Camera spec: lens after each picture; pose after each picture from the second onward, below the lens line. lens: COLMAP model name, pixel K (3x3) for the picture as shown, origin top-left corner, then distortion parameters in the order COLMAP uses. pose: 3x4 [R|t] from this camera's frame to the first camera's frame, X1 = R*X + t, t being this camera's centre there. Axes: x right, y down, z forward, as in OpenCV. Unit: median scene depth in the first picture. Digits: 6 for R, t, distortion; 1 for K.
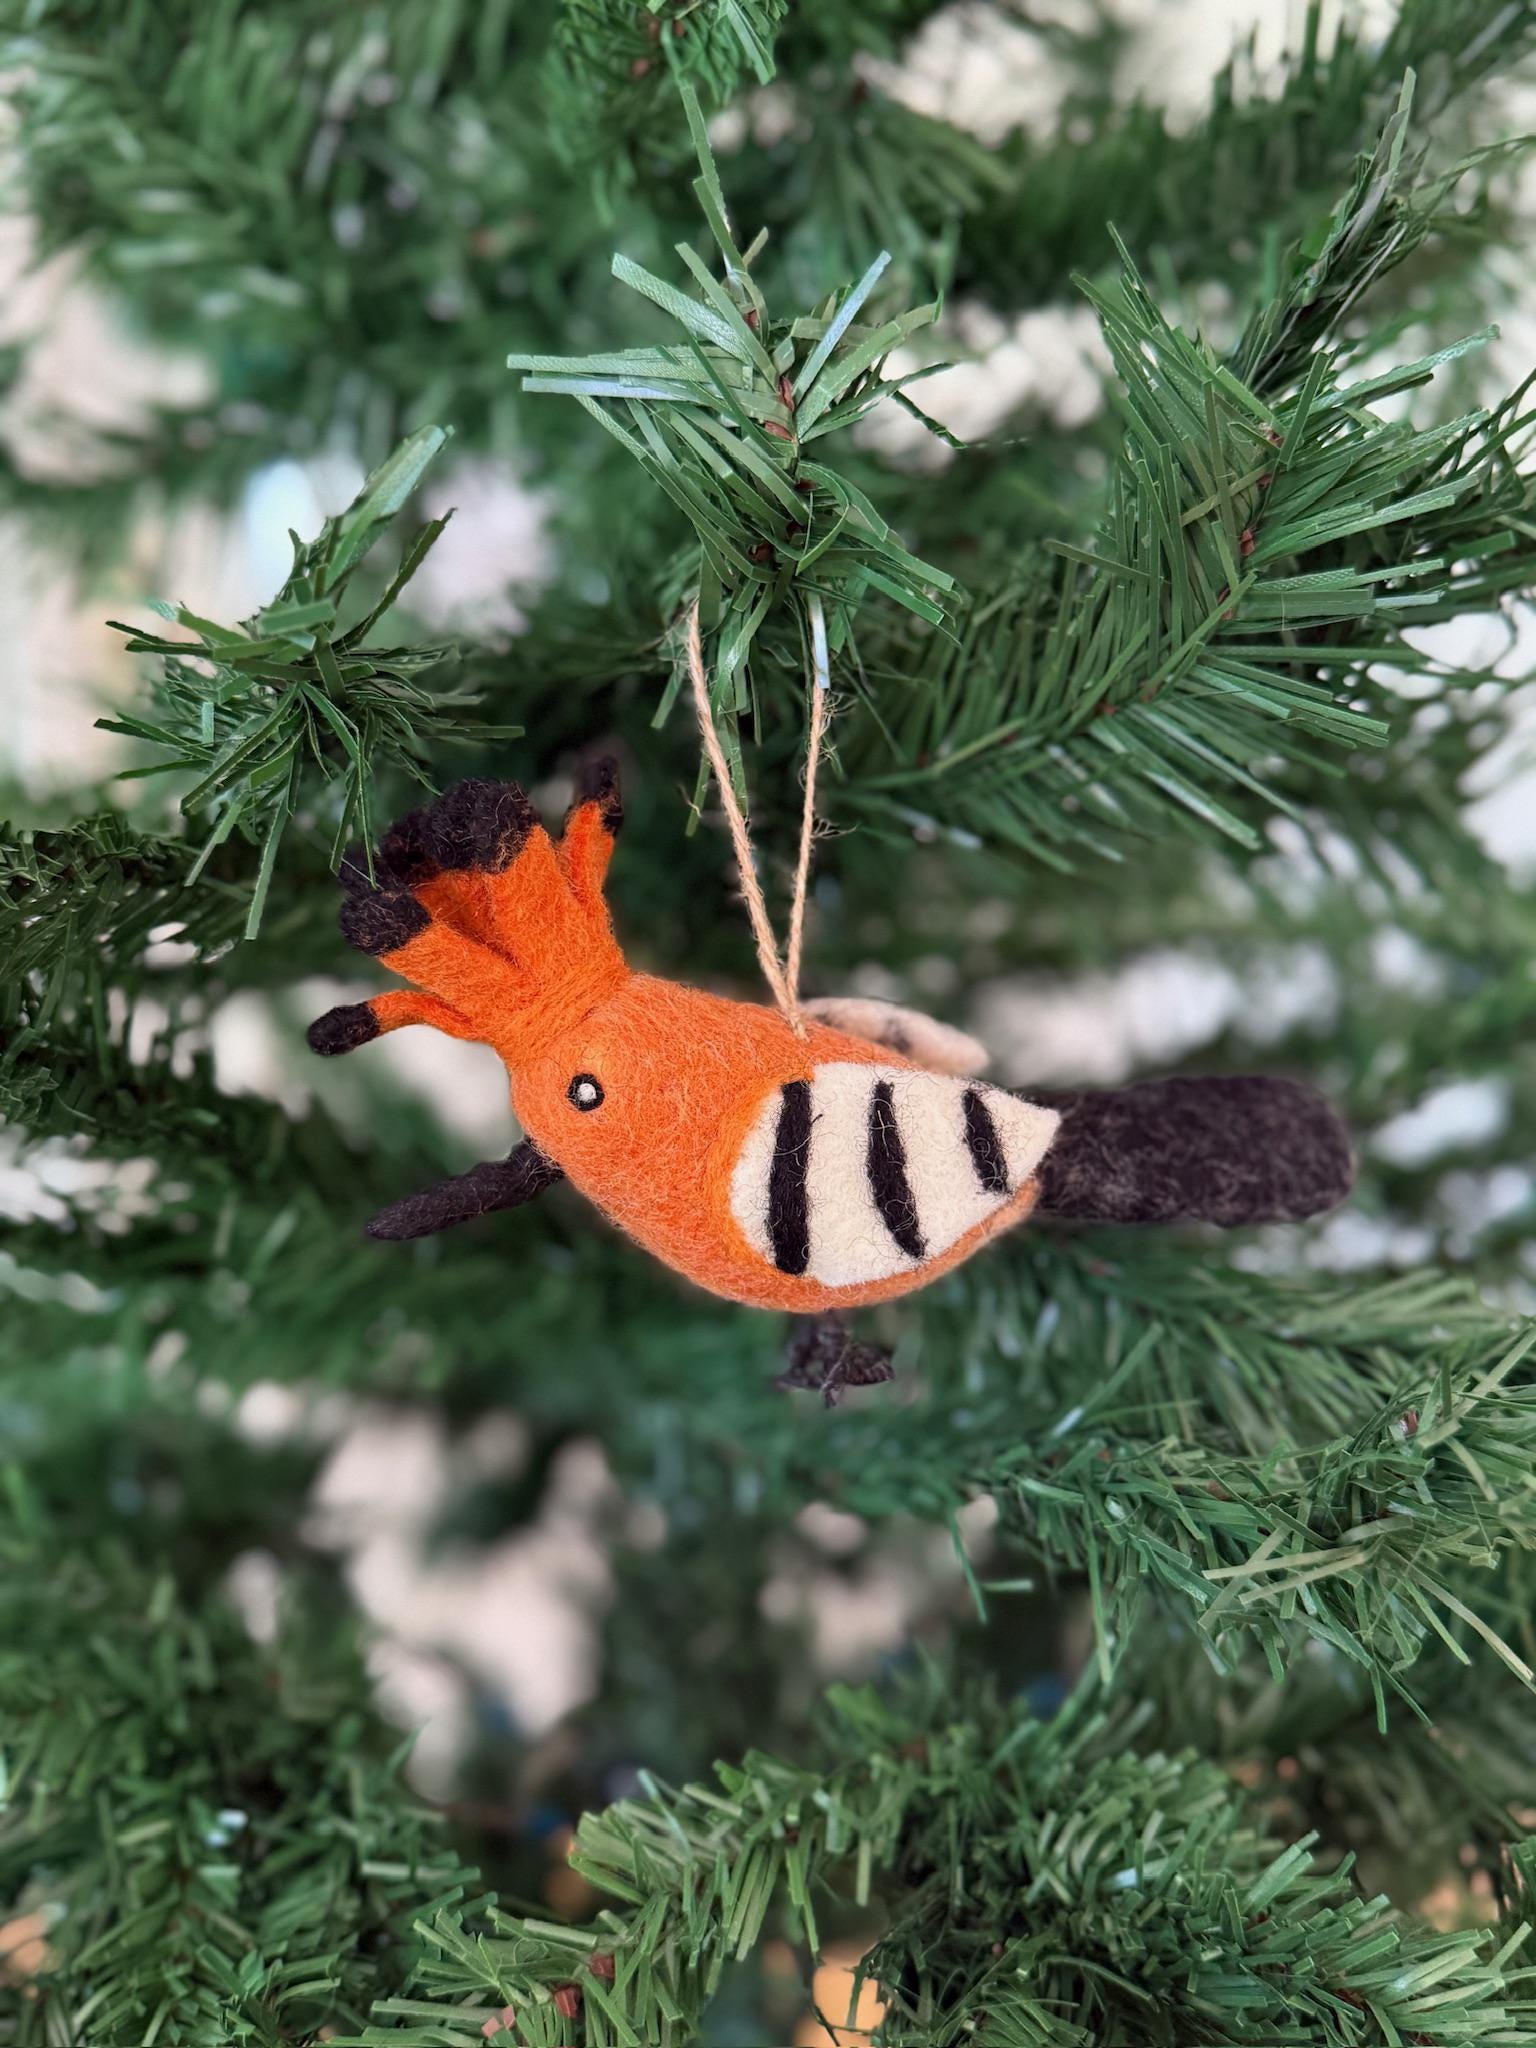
lens RADIAL K [[1867.5, 0, 771.9], [0, 1867.5, 1033.1], [0, 0, 1]] dist [-0.037541, 0.000000]
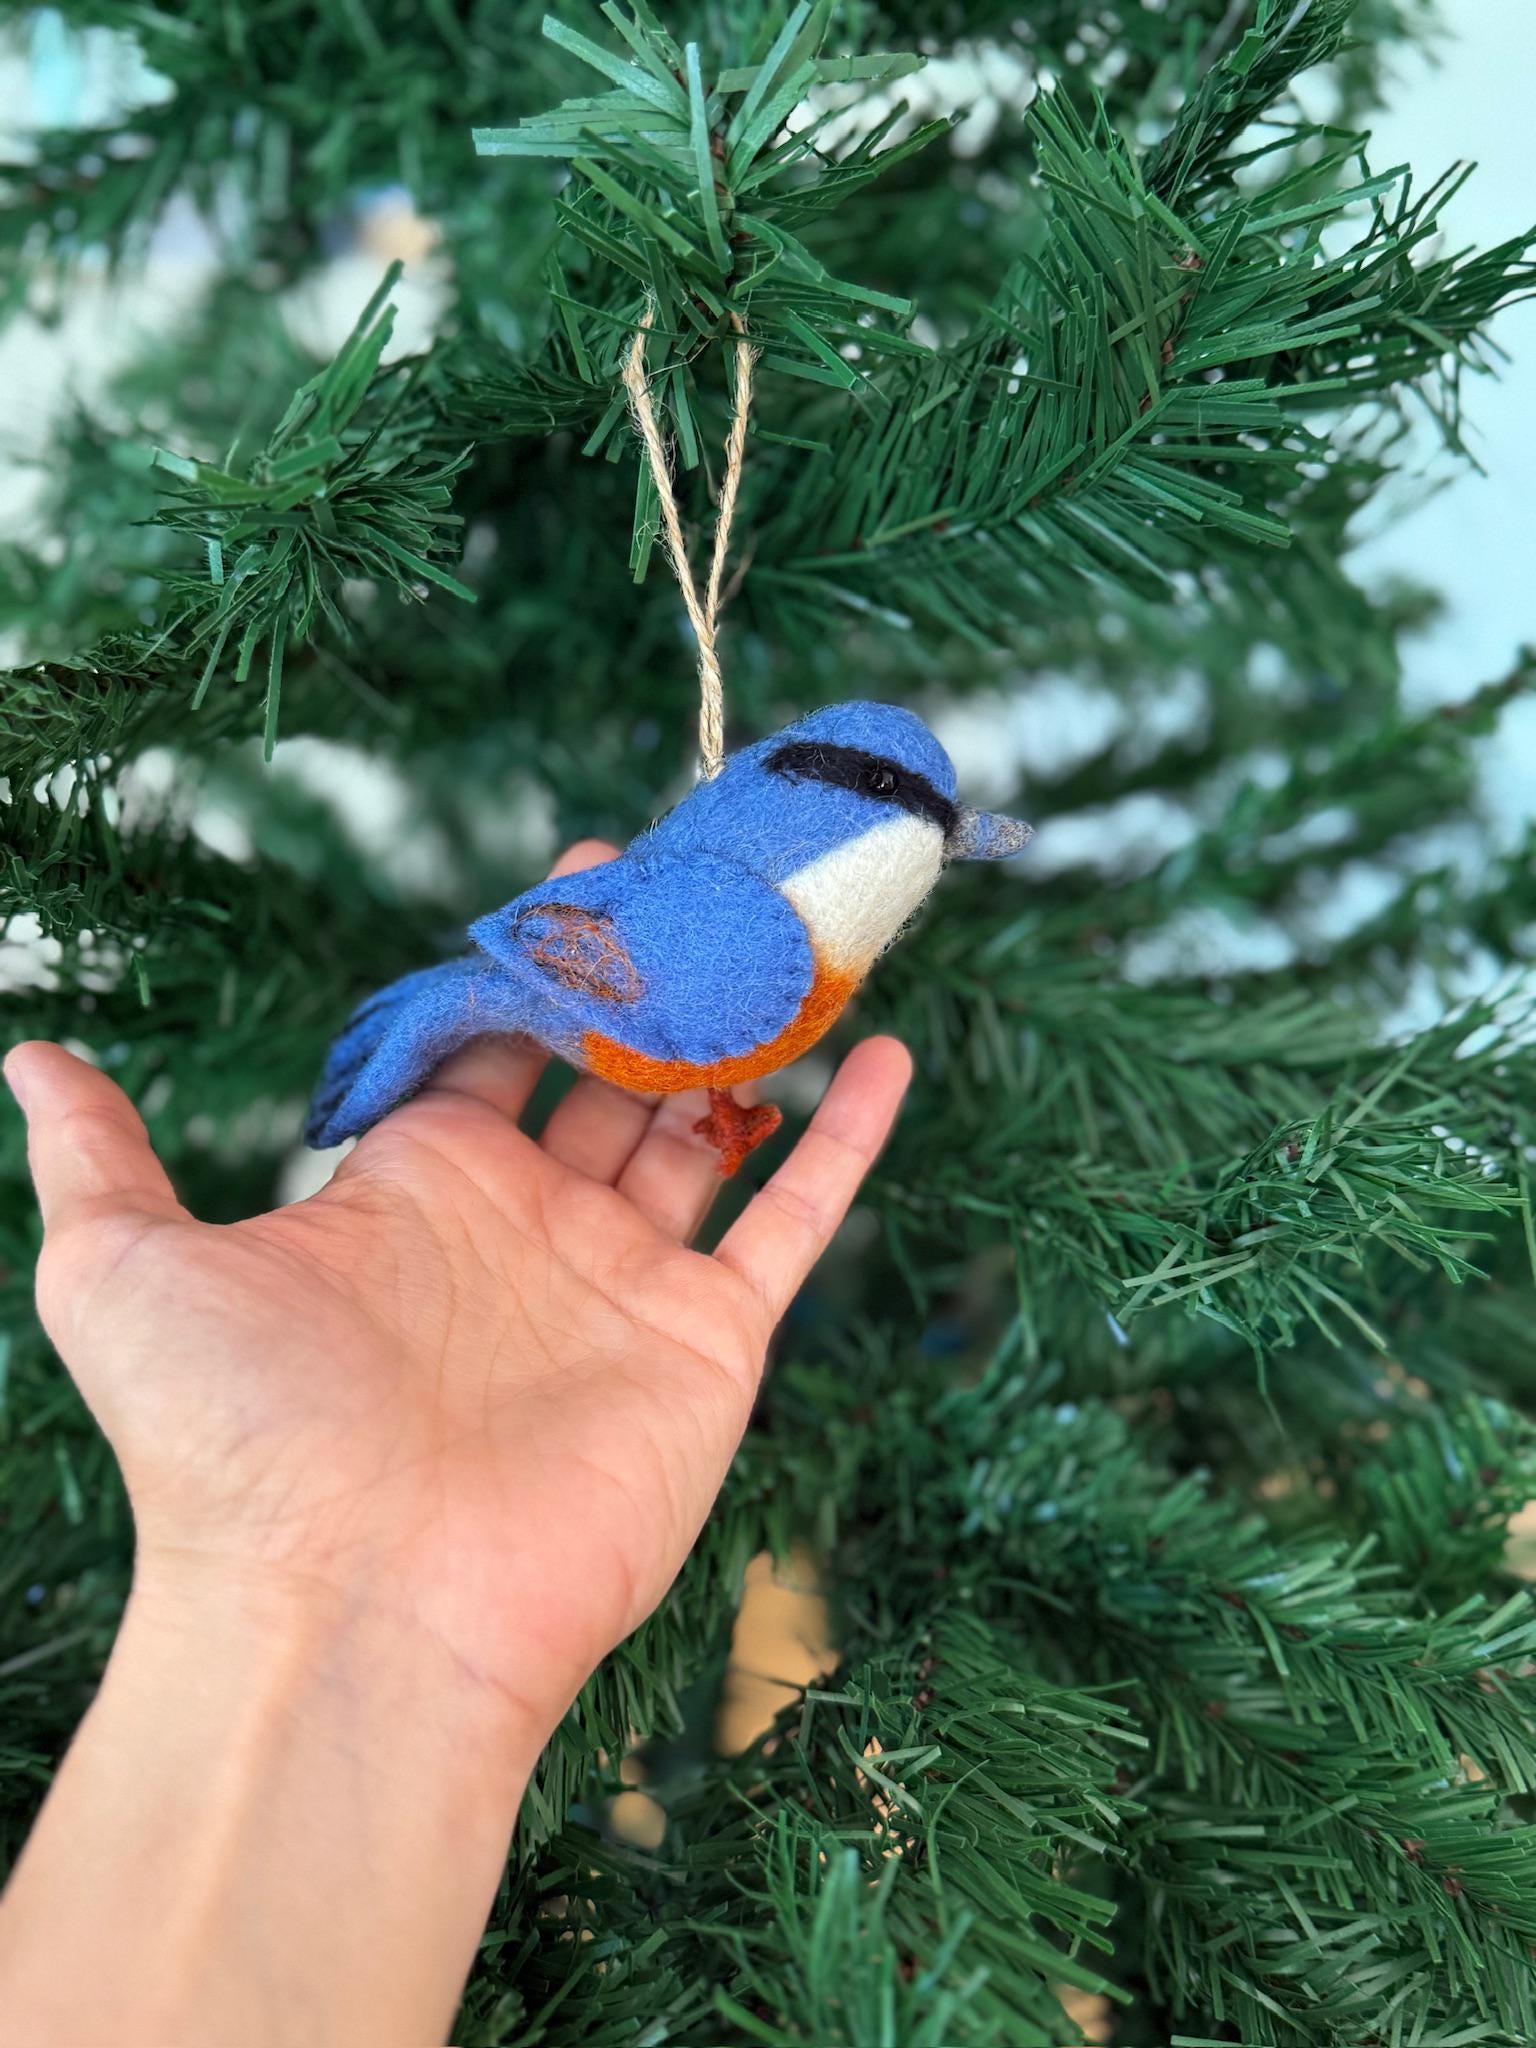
lens RADIAL K [[1867.5, 0, 764.2], [0, 1867.5, 1023.5], [0, 0, 1]] dist [-0.037541, 0.000000]
pose [[0.995661, -0.040047, 0.084001, -0.077856], [0.022013, 0.978403, 0.205531, -0.104529], [-0.090418, -0.202790, 0.975039, -0.096327]]
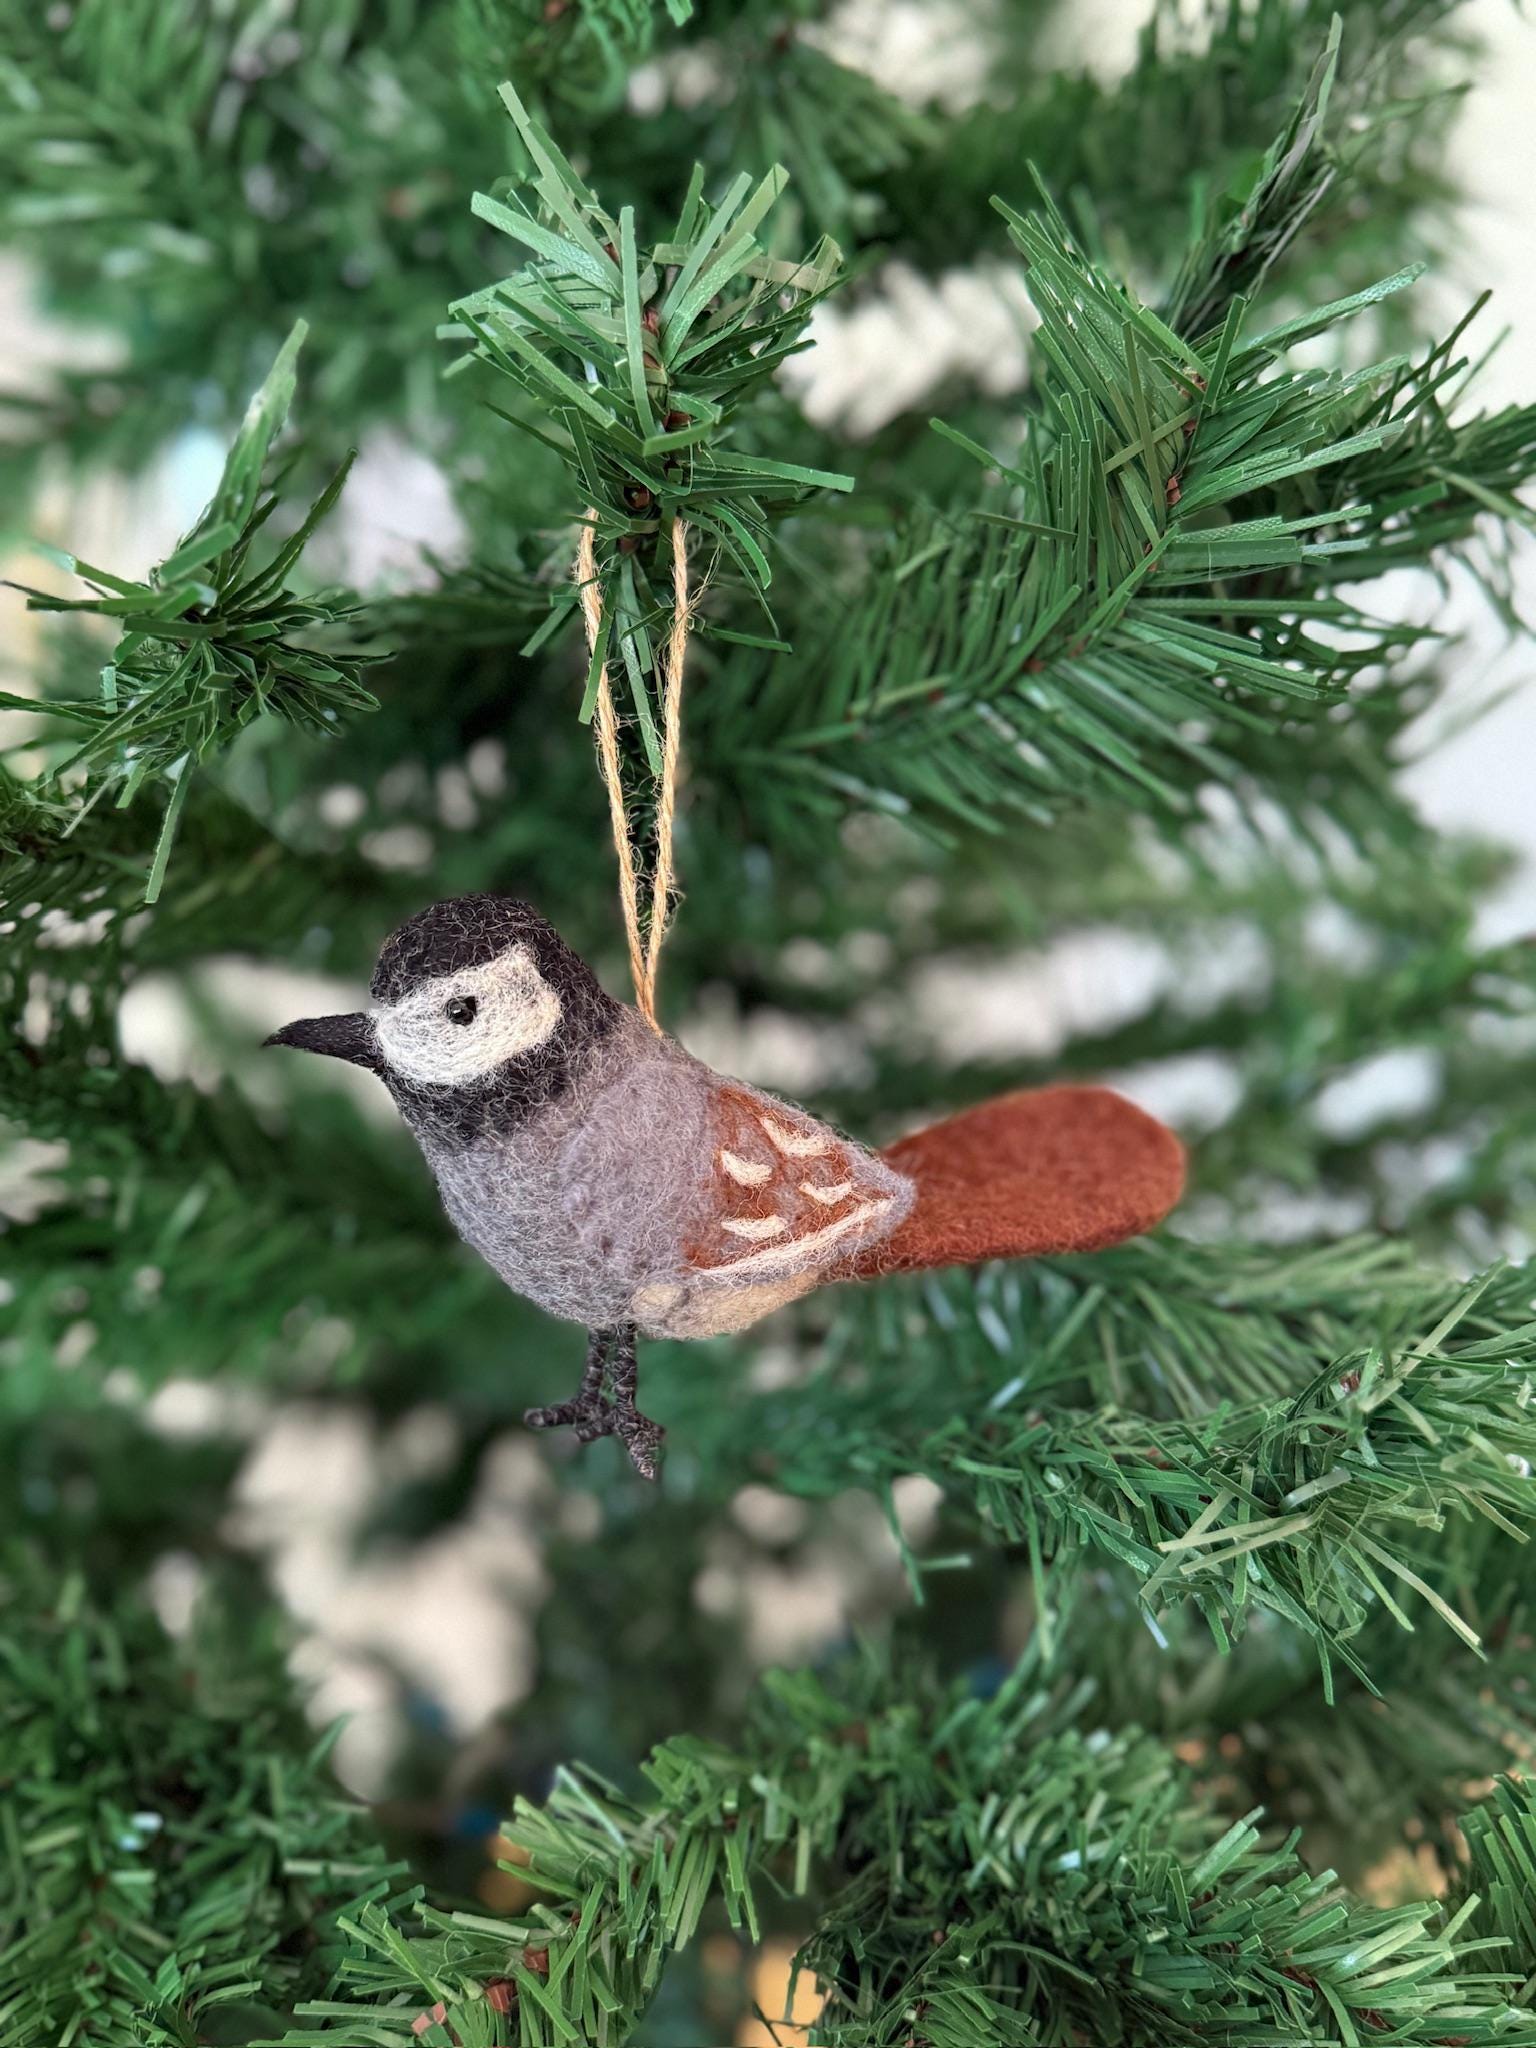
lens RADIAL K [[1867.5, 0, 777.8], [0, 1867.5, 1028.8], [0, 0, 1]] dist [-0.037541, 0.000000]
pose [[0.999236, -0.010015, 0.037789, 0.004894], [0.010111, 0.999946, -0.002347, 0.017923], [-0.037763, 0.002727, 0.999283, 0.026777]]
